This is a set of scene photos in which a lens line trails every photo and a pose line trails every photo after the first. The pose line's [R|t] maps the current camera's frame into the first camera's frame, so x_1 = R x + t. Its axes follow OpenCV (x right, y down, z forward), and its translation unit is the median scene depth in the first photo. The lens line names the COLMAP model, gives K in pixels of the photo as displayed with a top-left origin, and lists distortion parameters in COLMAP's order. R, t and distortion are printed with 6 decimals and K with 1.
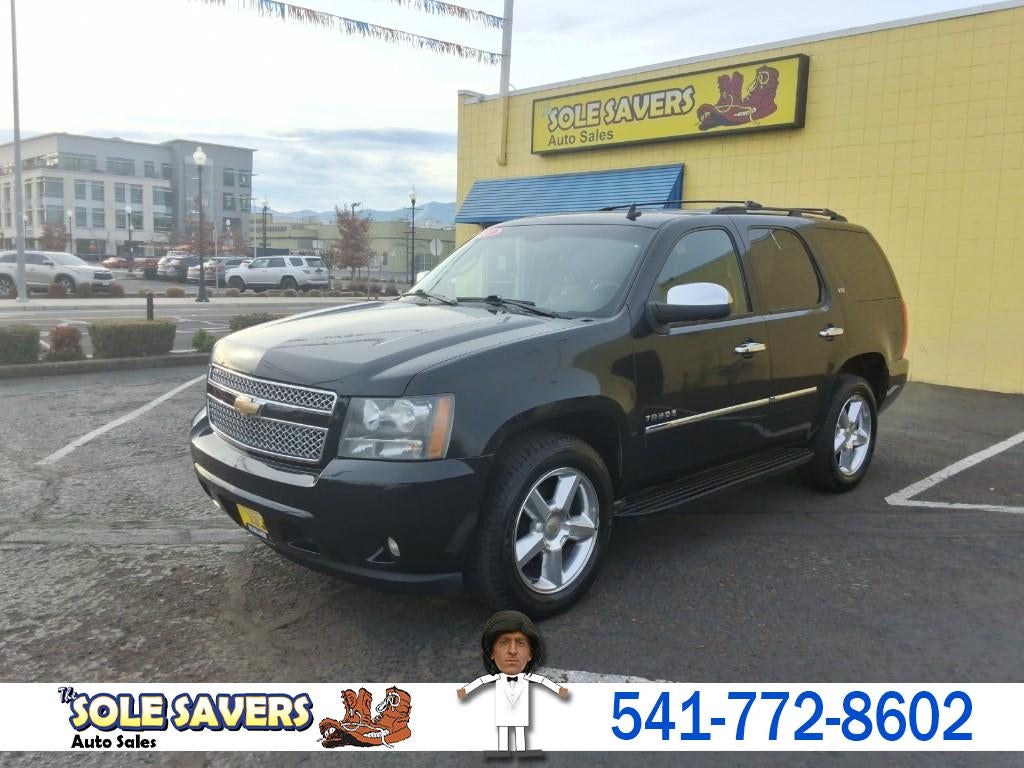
lens RADIAL K [[817.4, 0, 509.4], [0, 817.4, 365.9], [0, 0, 1]] dist [0.124234, -0.199480]
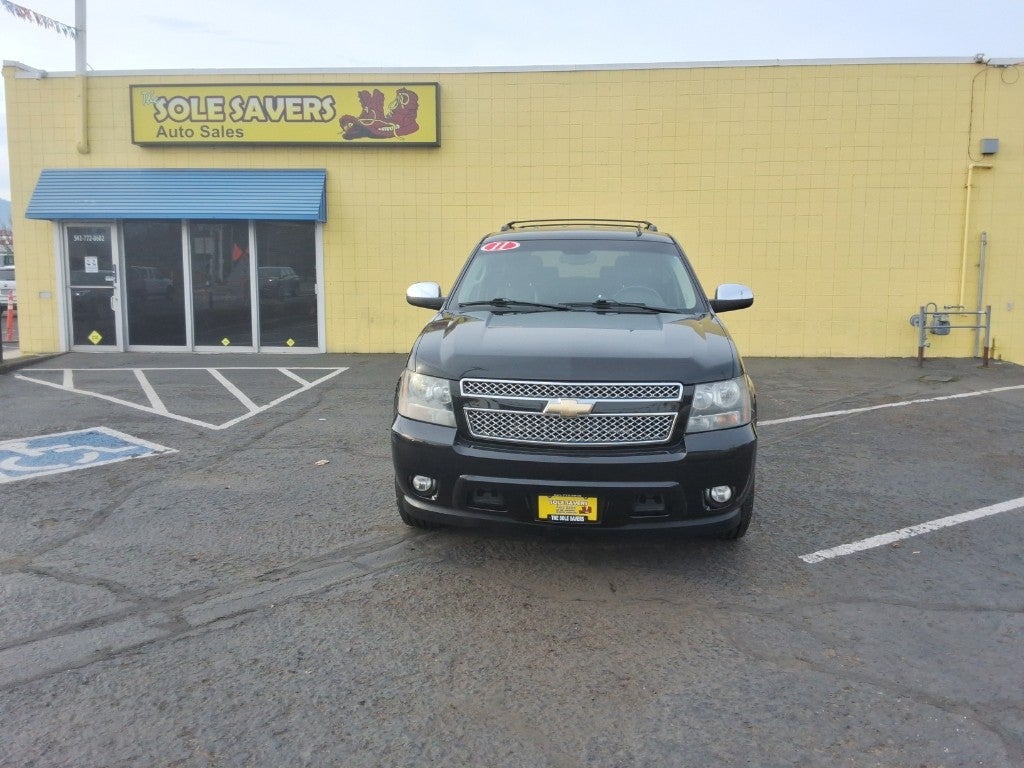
lens RADIAL K [[817.4, 0, 509.4], [0, 817.4, 365.9], [0, 0, 1]] dist [0.124234, -0.199480]
pose [[0.759562, -0.100780, 0.642580, -0.304778], [0.095936, 0.994477, 0.042568, -0.017954], [-0.643321, 0.029314, 0.765035, 0.053700]]
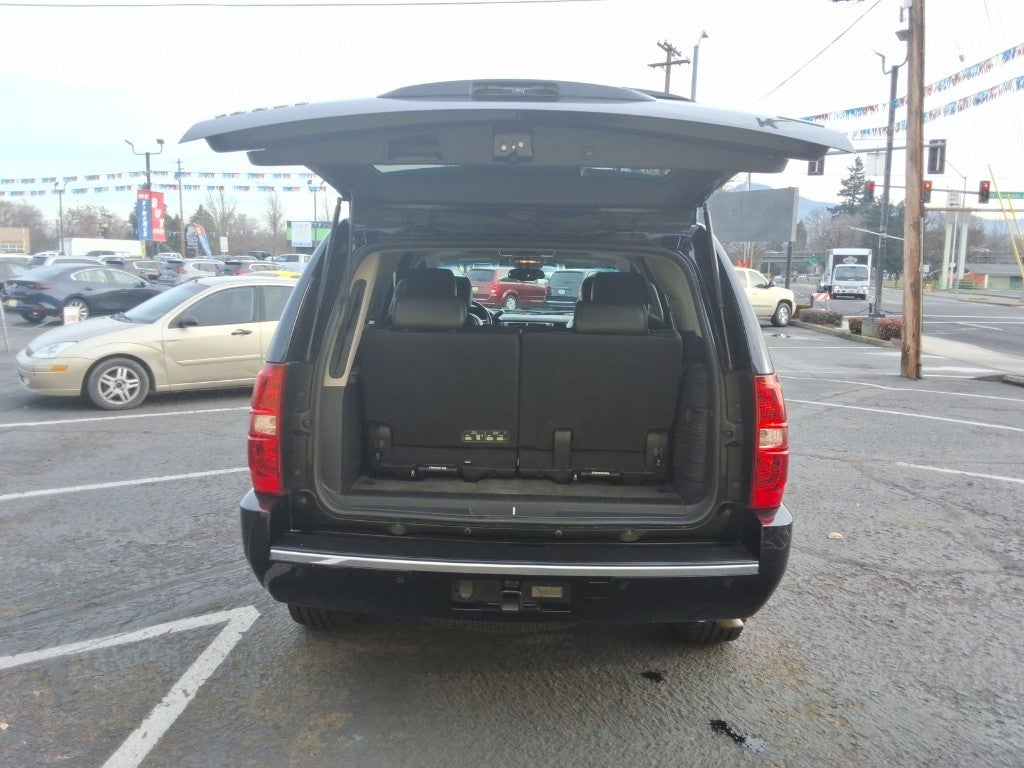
lens RADIAL K [[817.4, 0, 509.4], [0, 817.4, 365.9], [0, 0, 1]] dist [0.124234, -0.199480]
pose [[-0.718497, 0.045658, -0.694029, 0.337182], [-0.126403, 0.972655, 0.194847, -0.091214], [0.683947, 0.227724, -0.693079, 0.686151]]
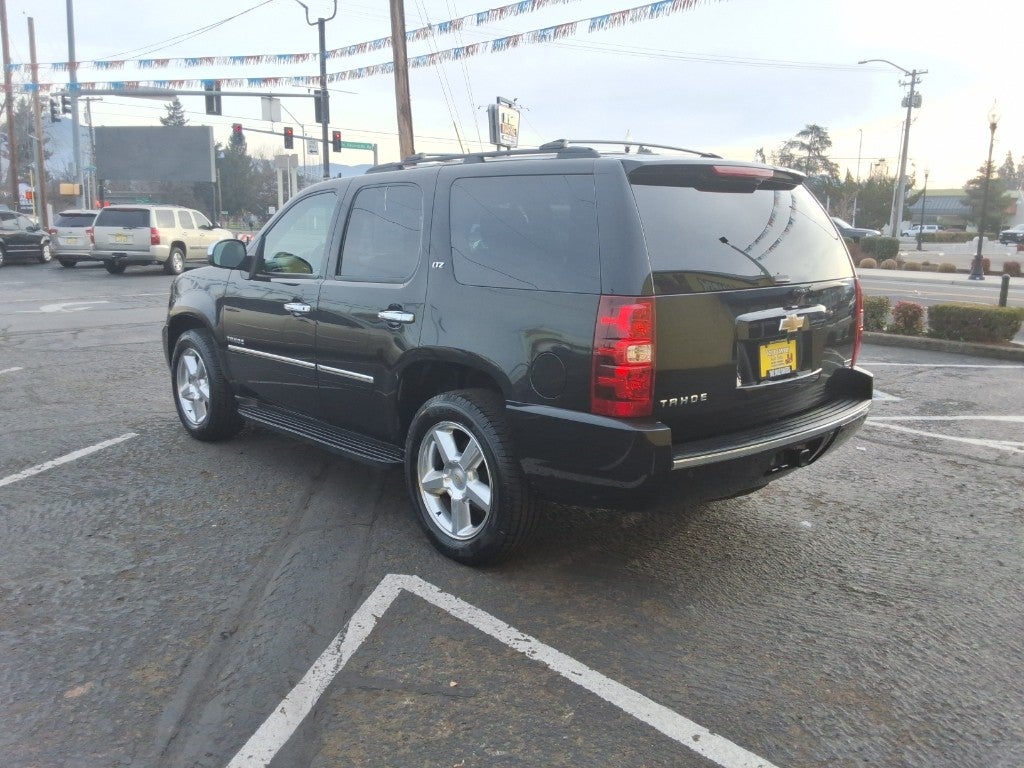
lens RADIAL K [[817.4, 0, 509.4], [0, 817.4, 365.9], [0, 0, 1]] dist [0.124234, -0.199480]
pose [[-0.032164, 0.151727, -0.987899, 0.467693], [-0.142253, 0.977653, 0.154785, -0.052248], [0.989308, 0.145510, -0.009861, 0.457105]]
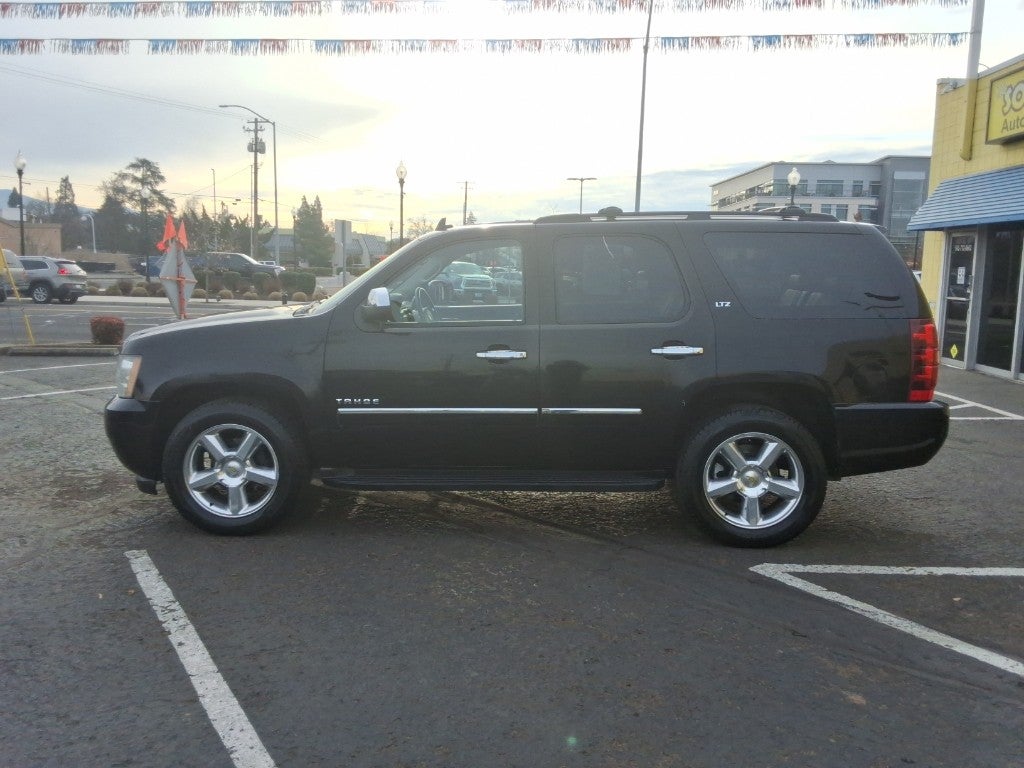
lens RADIAL K [[817.4, 0, 509.4], [0, 817.4, 365.9], [0, 0, 1]] dist [0.124234, -0.199480]
pose [[0.678928, 0.077980, -0.730052, 0.369441], [-0.093568, 0.995426, 0.019310, -0.010036], [0.728218, 0.055199, 0.683119, 0.113566]]
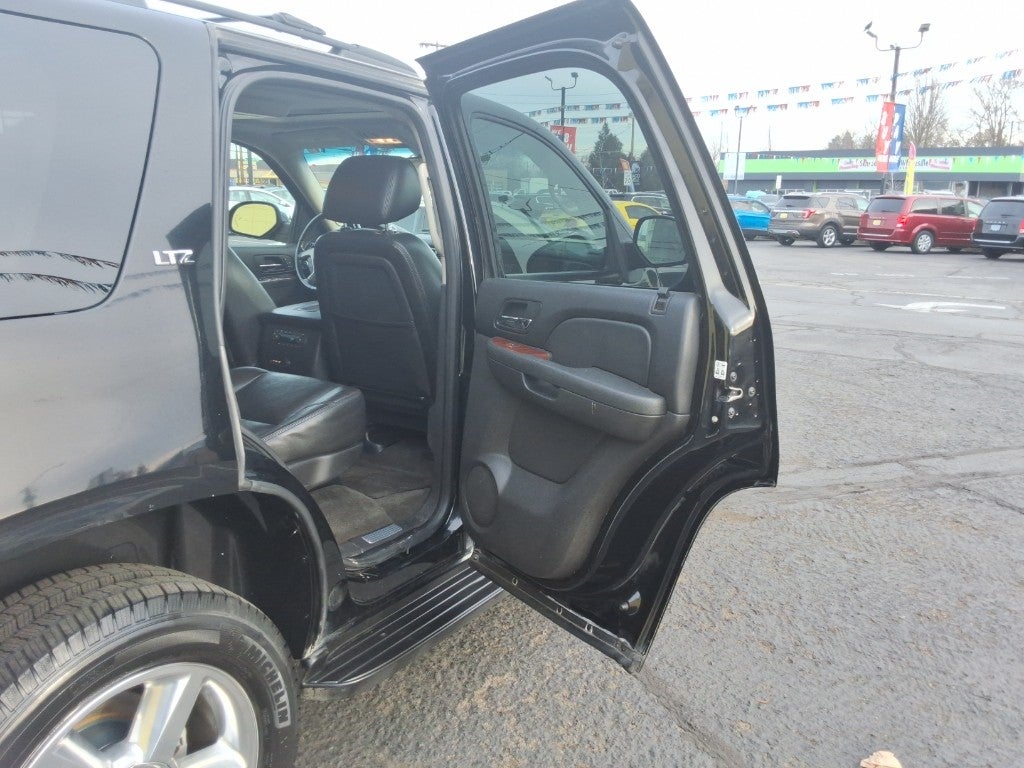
lens RADIAL K [[817.4, 0, 509.4], [0, 817.4, 365.9], [0, 0, 1]] dist [0.124234, -0.199480]
pose [[-0.972724, 0.005246, -0.231907, 0.051493], [-0.071209, 0.944720, 0.320053, -0.080389], [0.220766, 0.327838, -0.918578, 0.646372]]
